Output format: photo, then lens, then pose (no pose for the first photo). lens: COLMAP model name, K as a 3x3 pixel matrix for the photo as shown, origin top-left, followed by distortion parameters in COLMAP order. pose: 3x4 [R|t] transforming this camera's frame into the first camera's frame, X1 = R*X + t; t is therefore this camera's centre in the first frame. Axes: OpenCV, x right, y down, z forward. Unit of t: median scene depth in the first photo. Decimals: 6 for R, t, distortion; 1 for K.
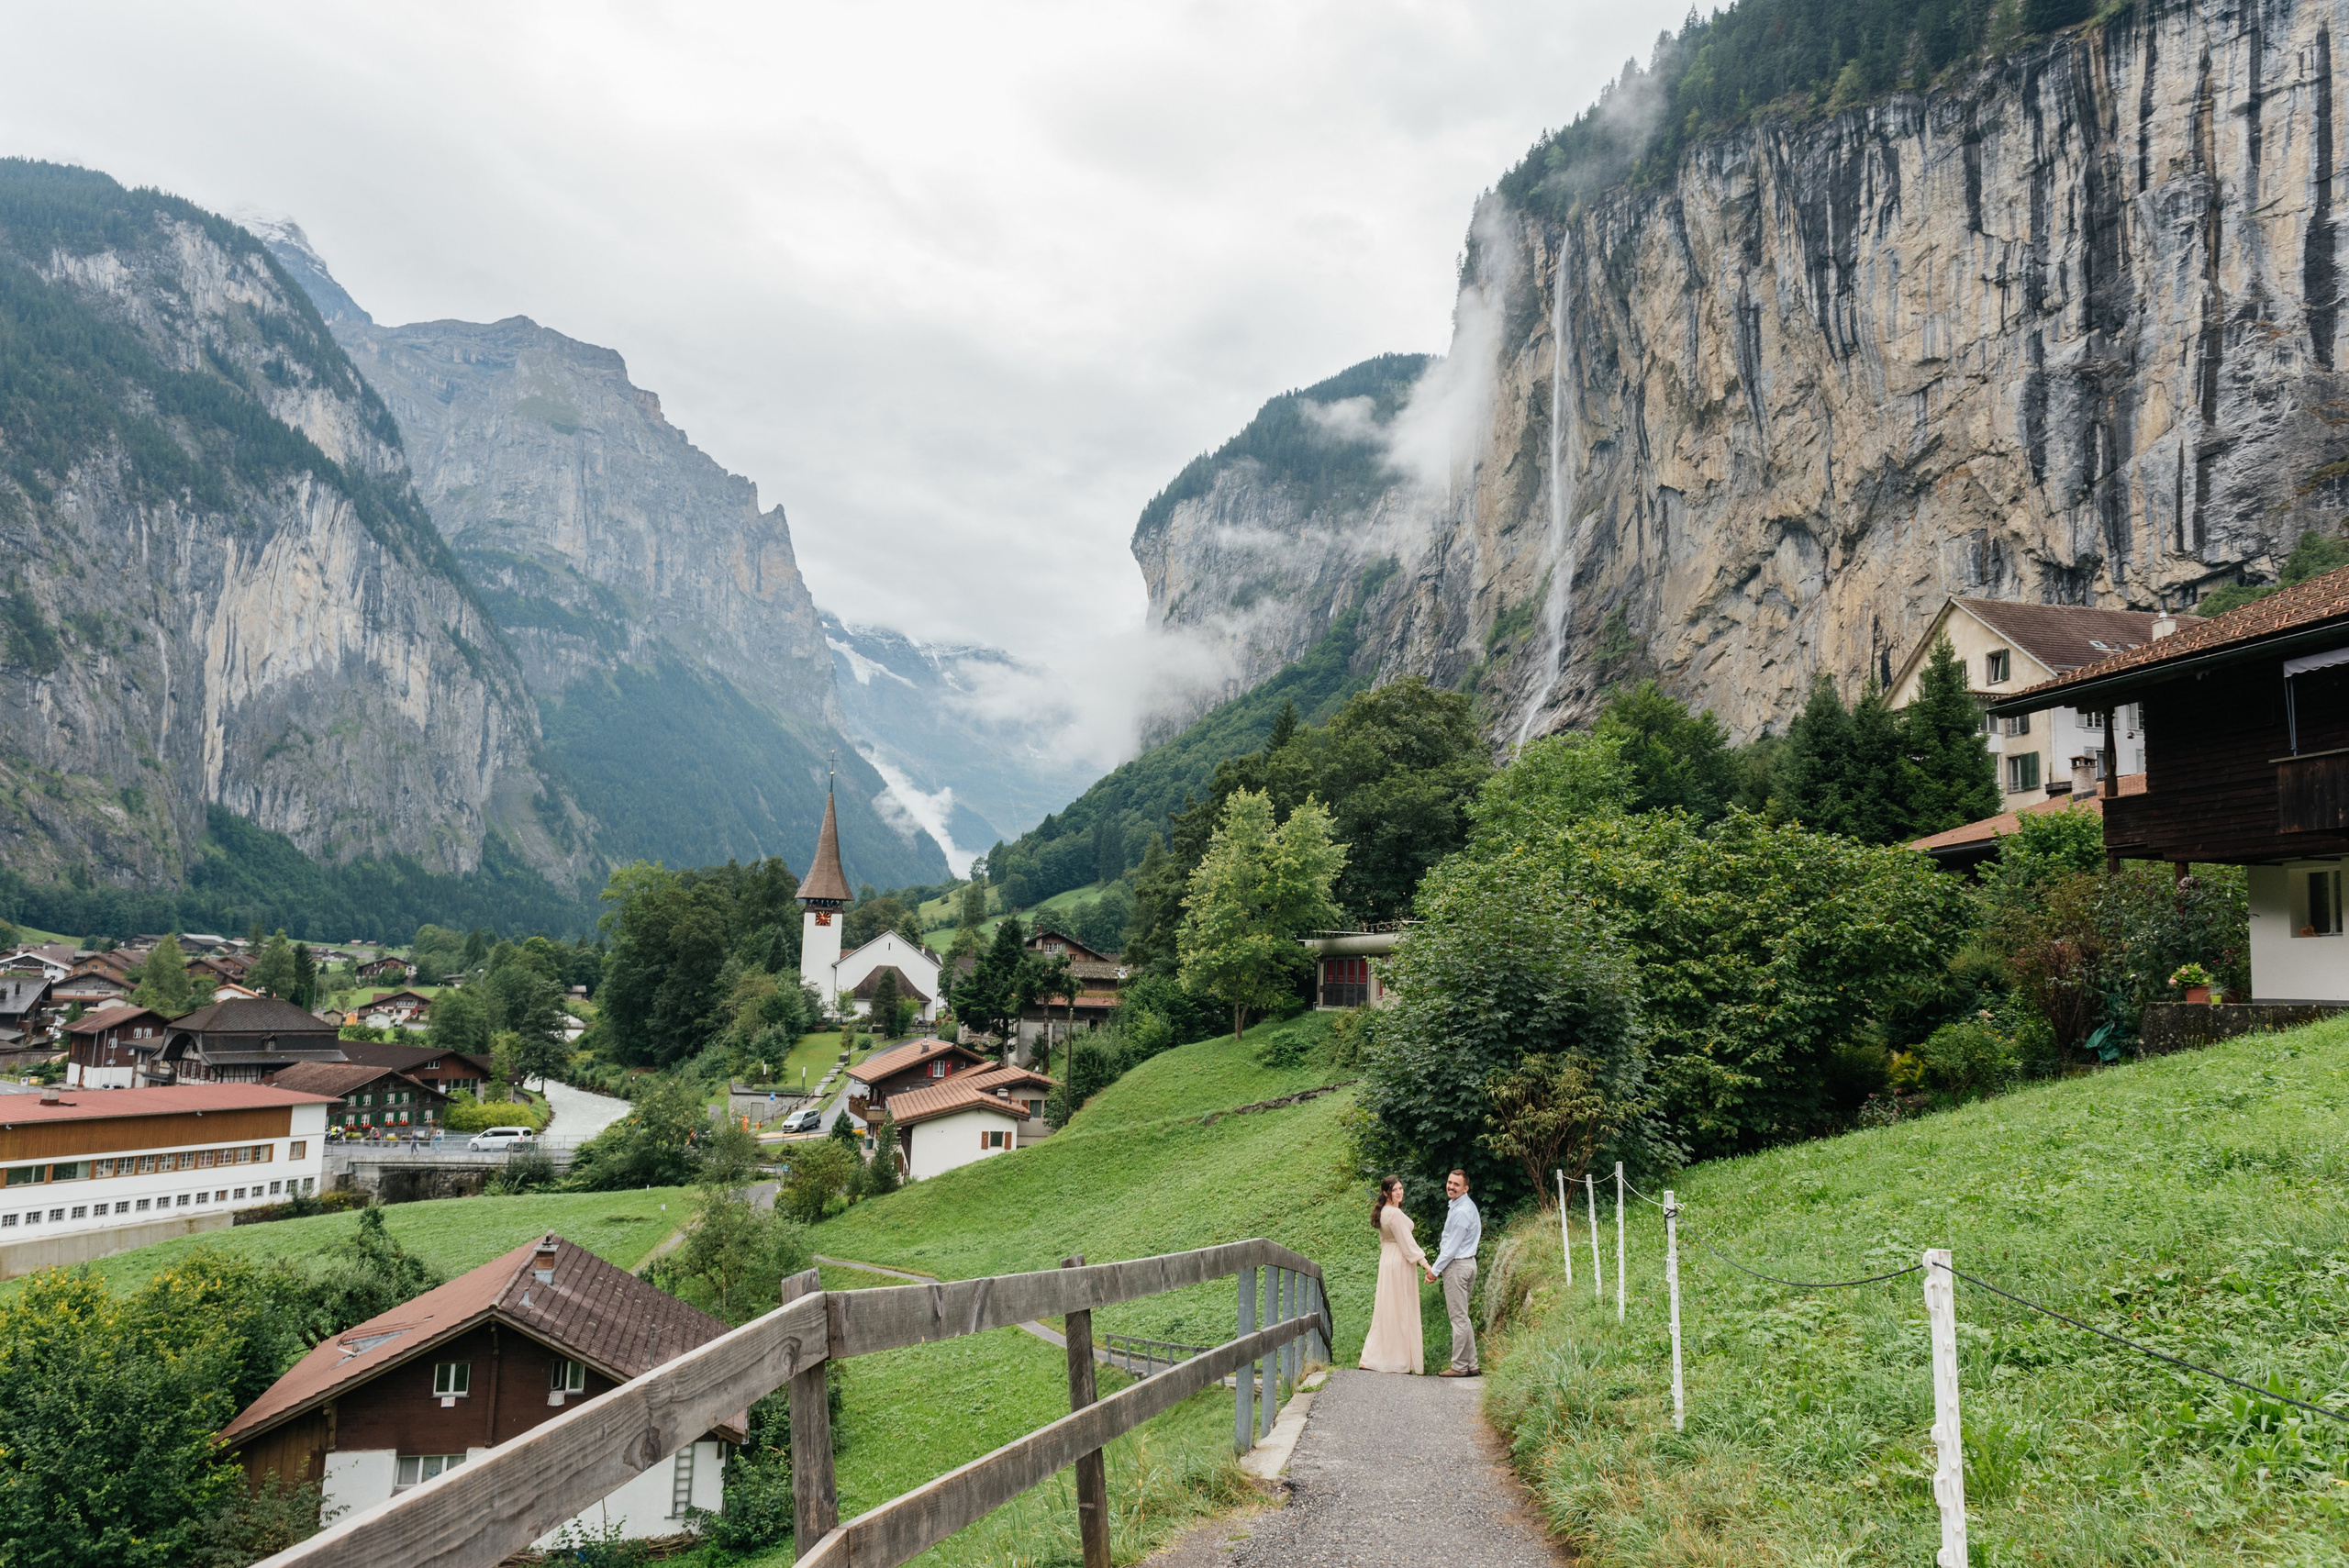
lens RADIAL K [[1599.5, 0, 1176.0], [0, 1599.5, 795.1], [0, 0, 1]] dist [0.002569, -0.003421]
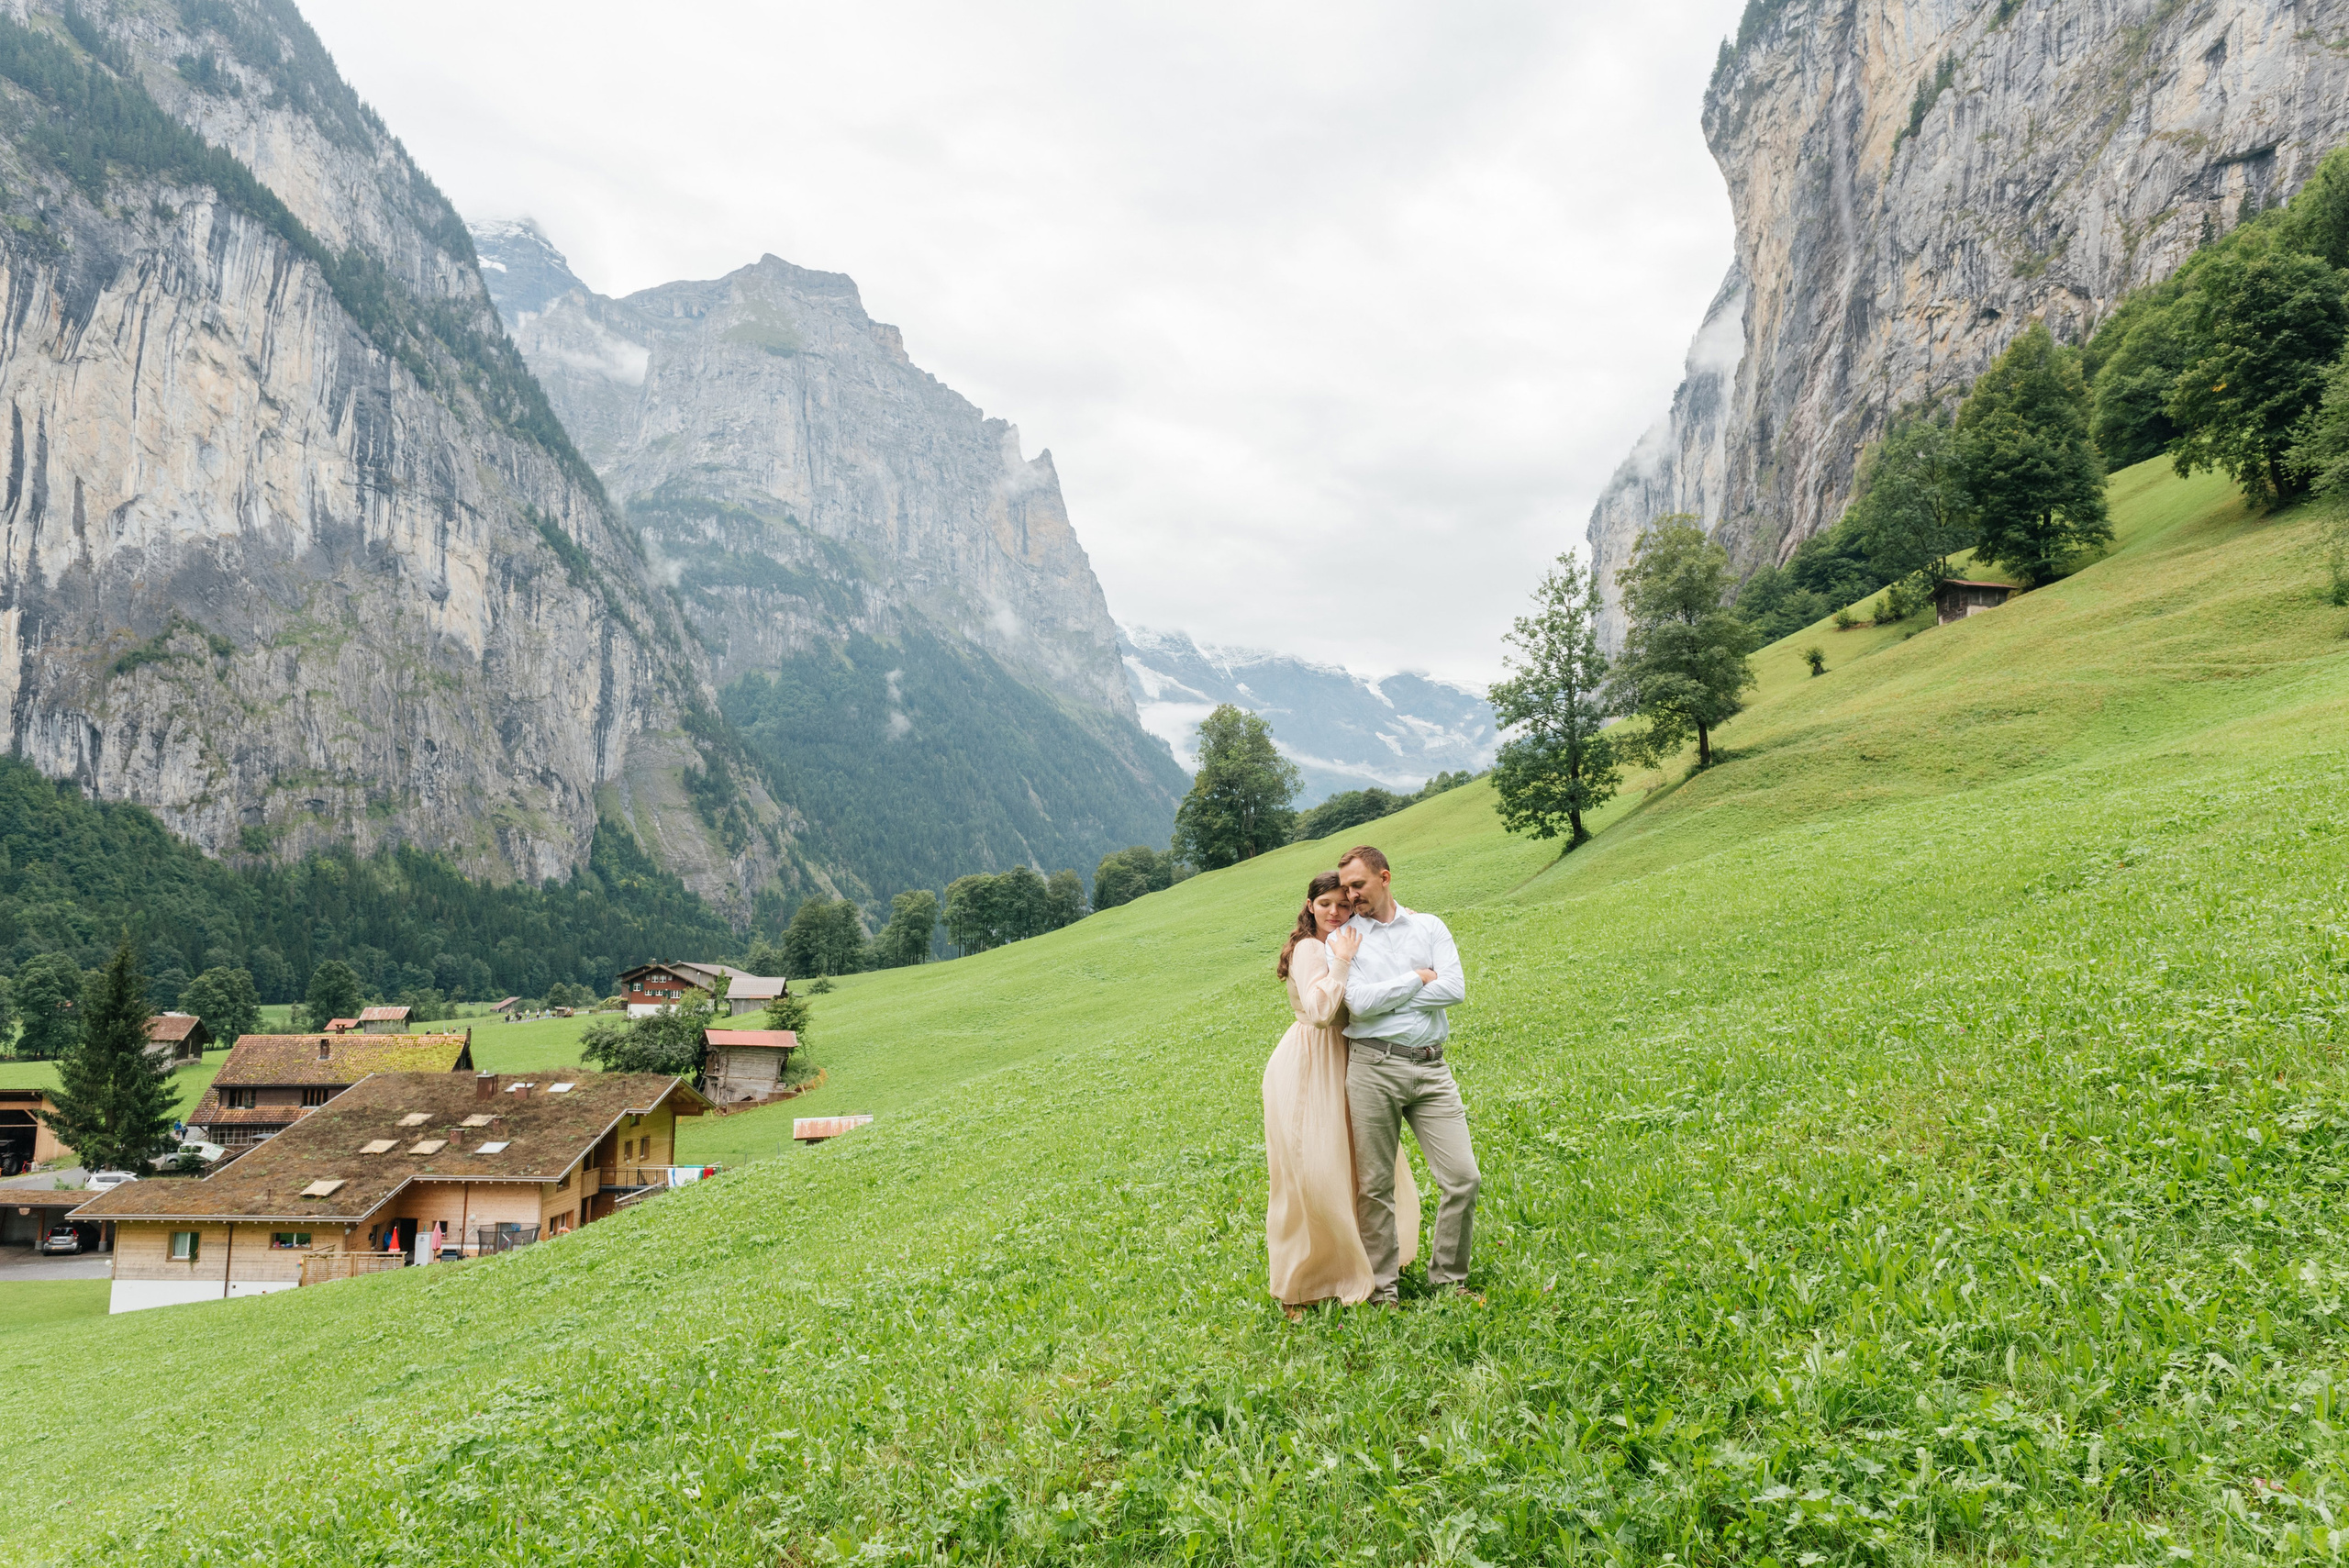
lens RADIAL K [[1599.5, 0, 1176.0], [0, 1599.5, 795.1], [0, 0, 1]] dist [0.002569, -0.003421]
pose [[0.982540, -0.048318, -0.179669, -0.085576], [0.044999, 0.998733, -0.022505, 0.038534], [0.180528, 0.014027, 0.983470, 0.412226]]
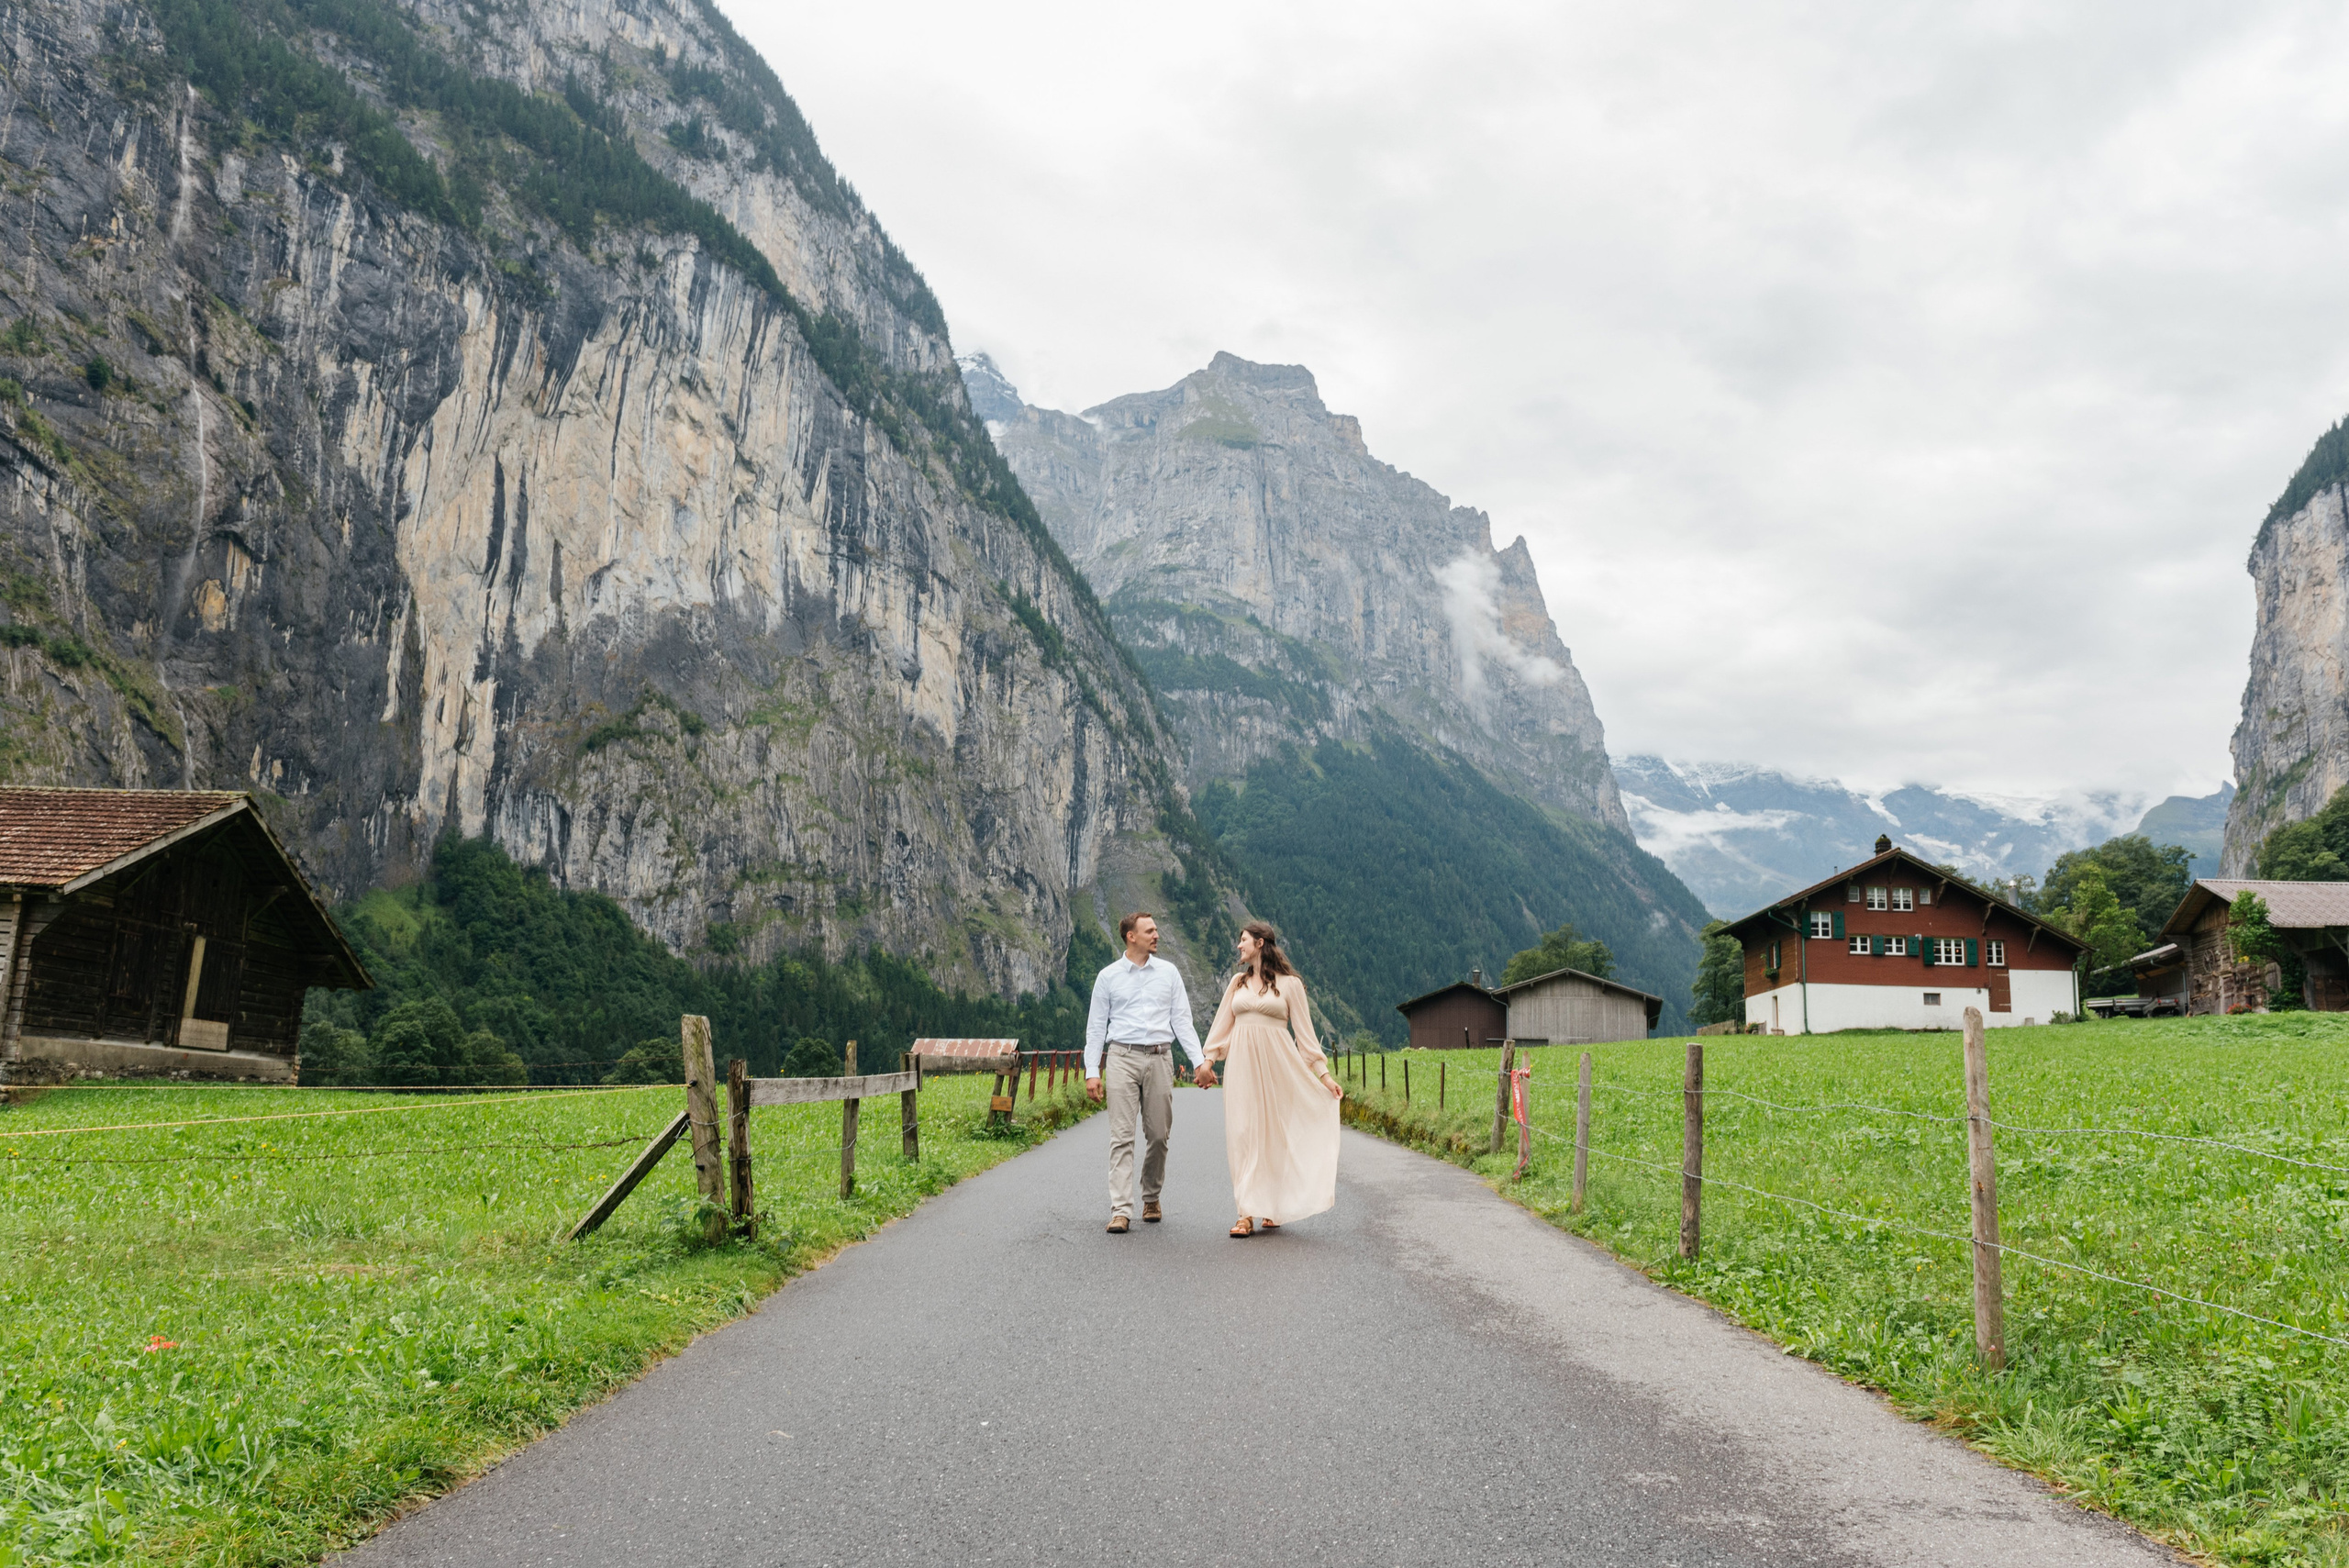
lens RADIAL K [[1695.3, 0, 1208.3], [0, 1695.3, 798.1], [0, 0, 1]] dist [-0.045961, -0.009373]
pose [[0.908735, -0.088323, -0.407921, -0.140384], [0.045262, 0.992443, -0.114052, 0.048392], [0.414912, 0.085179, 0.905866, 0.478880]]
